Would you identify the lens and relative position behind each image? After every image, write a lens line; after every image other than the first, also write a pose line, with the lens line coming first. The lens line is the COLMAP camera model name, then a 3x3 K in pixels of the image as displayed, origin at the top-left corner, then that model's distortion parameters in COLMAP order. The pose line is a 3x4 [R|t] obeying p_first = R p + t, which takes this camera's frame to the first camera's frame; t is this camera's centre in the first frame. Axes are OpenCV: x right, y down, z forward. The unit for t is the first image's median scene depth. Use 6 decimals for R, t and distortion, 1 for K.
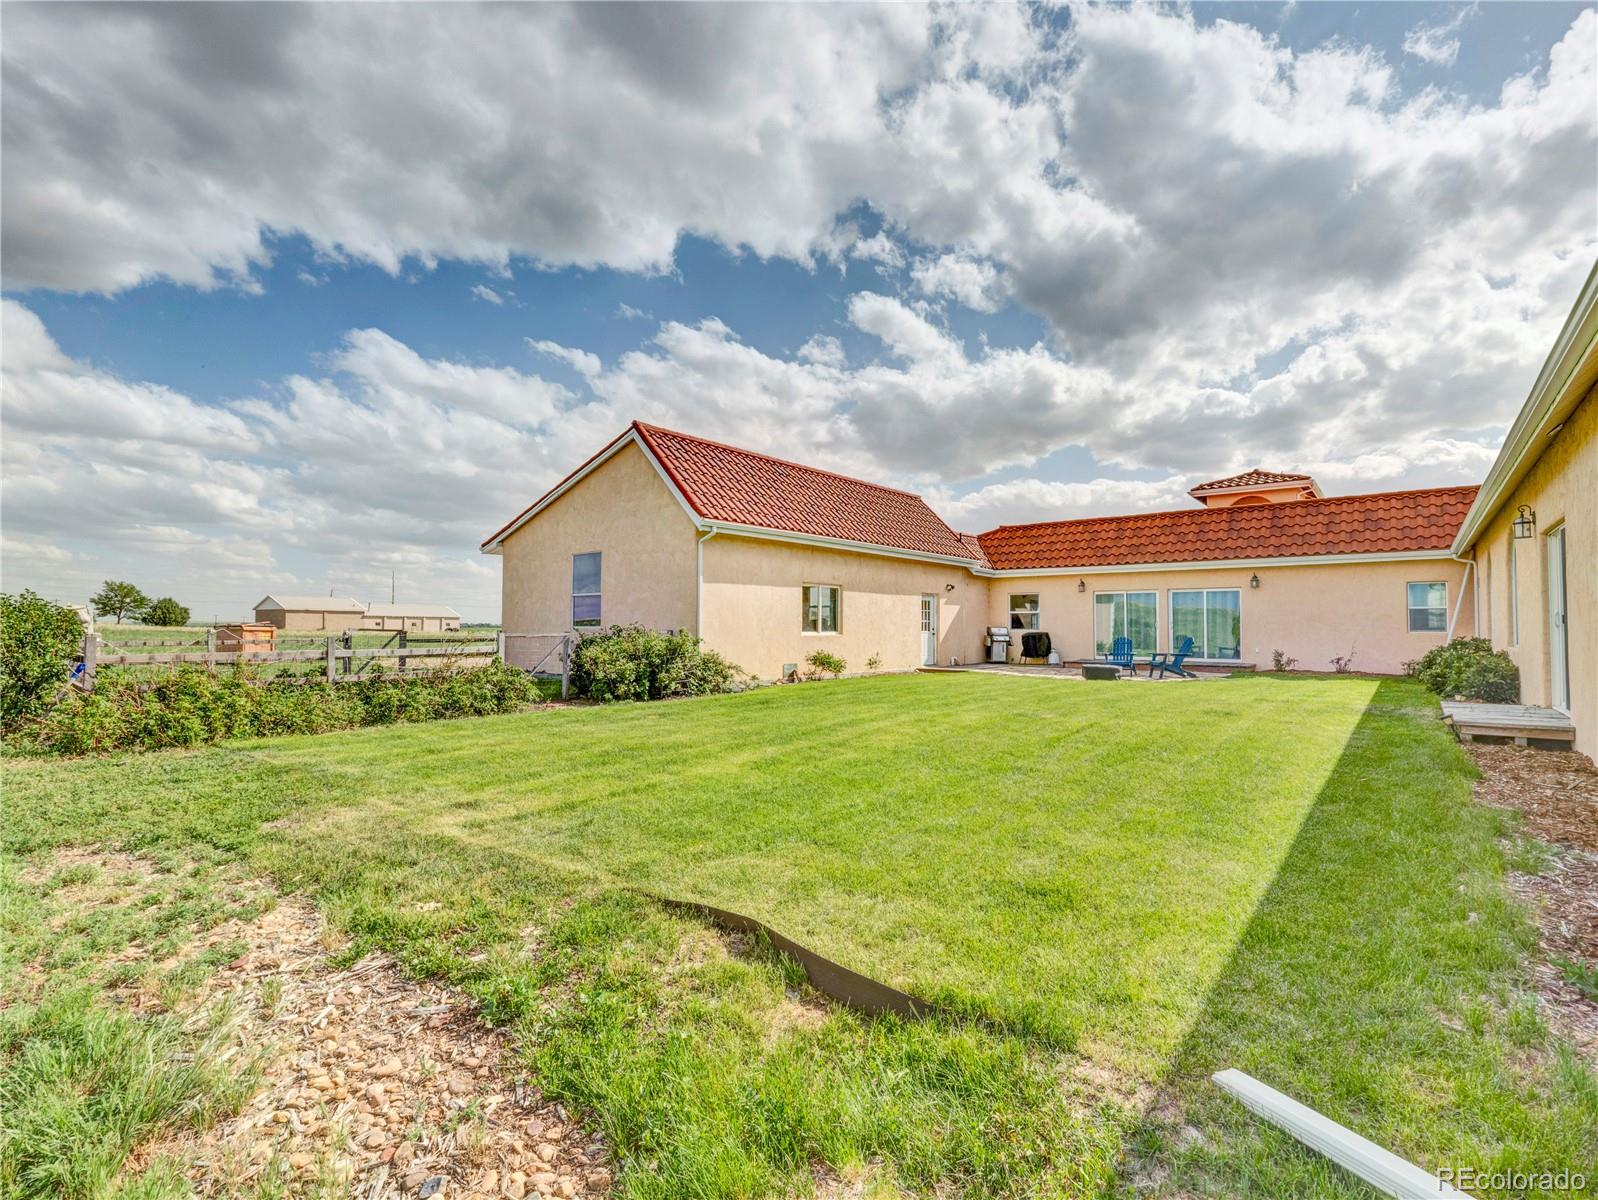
lens RADIAL K [[773.1, 0, 799.0], [0, 773.1, 600.0], [0, 0, 1]] dist [-0.004124, -0.000465]
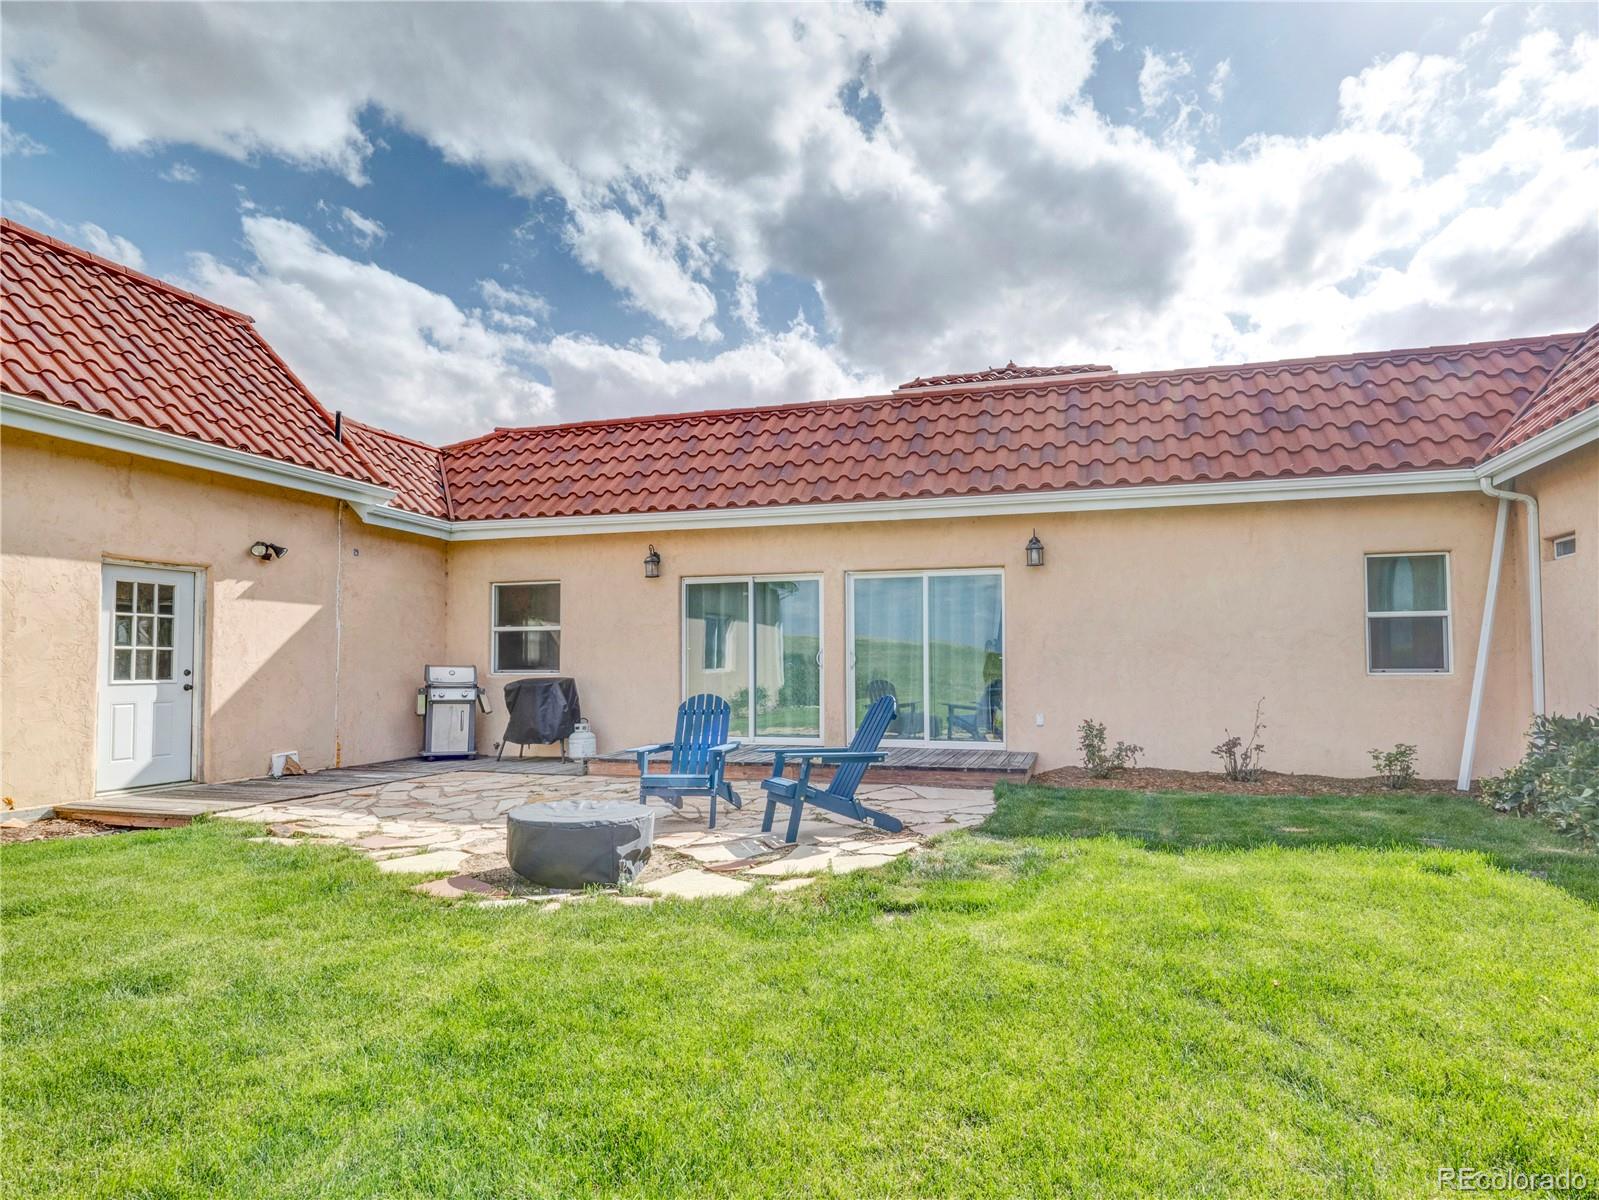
lens RADIAL K [[994.8, 0, 799.5], [0, 994.8, 600.0], [0, 0, 1]] dist [0.001971, 0.000148]
pose [[0.933327, 0.017912, 0.358581, 0.250267], [-0.007987, 0.999543, -0.029139, 0.015899], [-0.358939, 0.024332, 0.933044, 0.485573]]
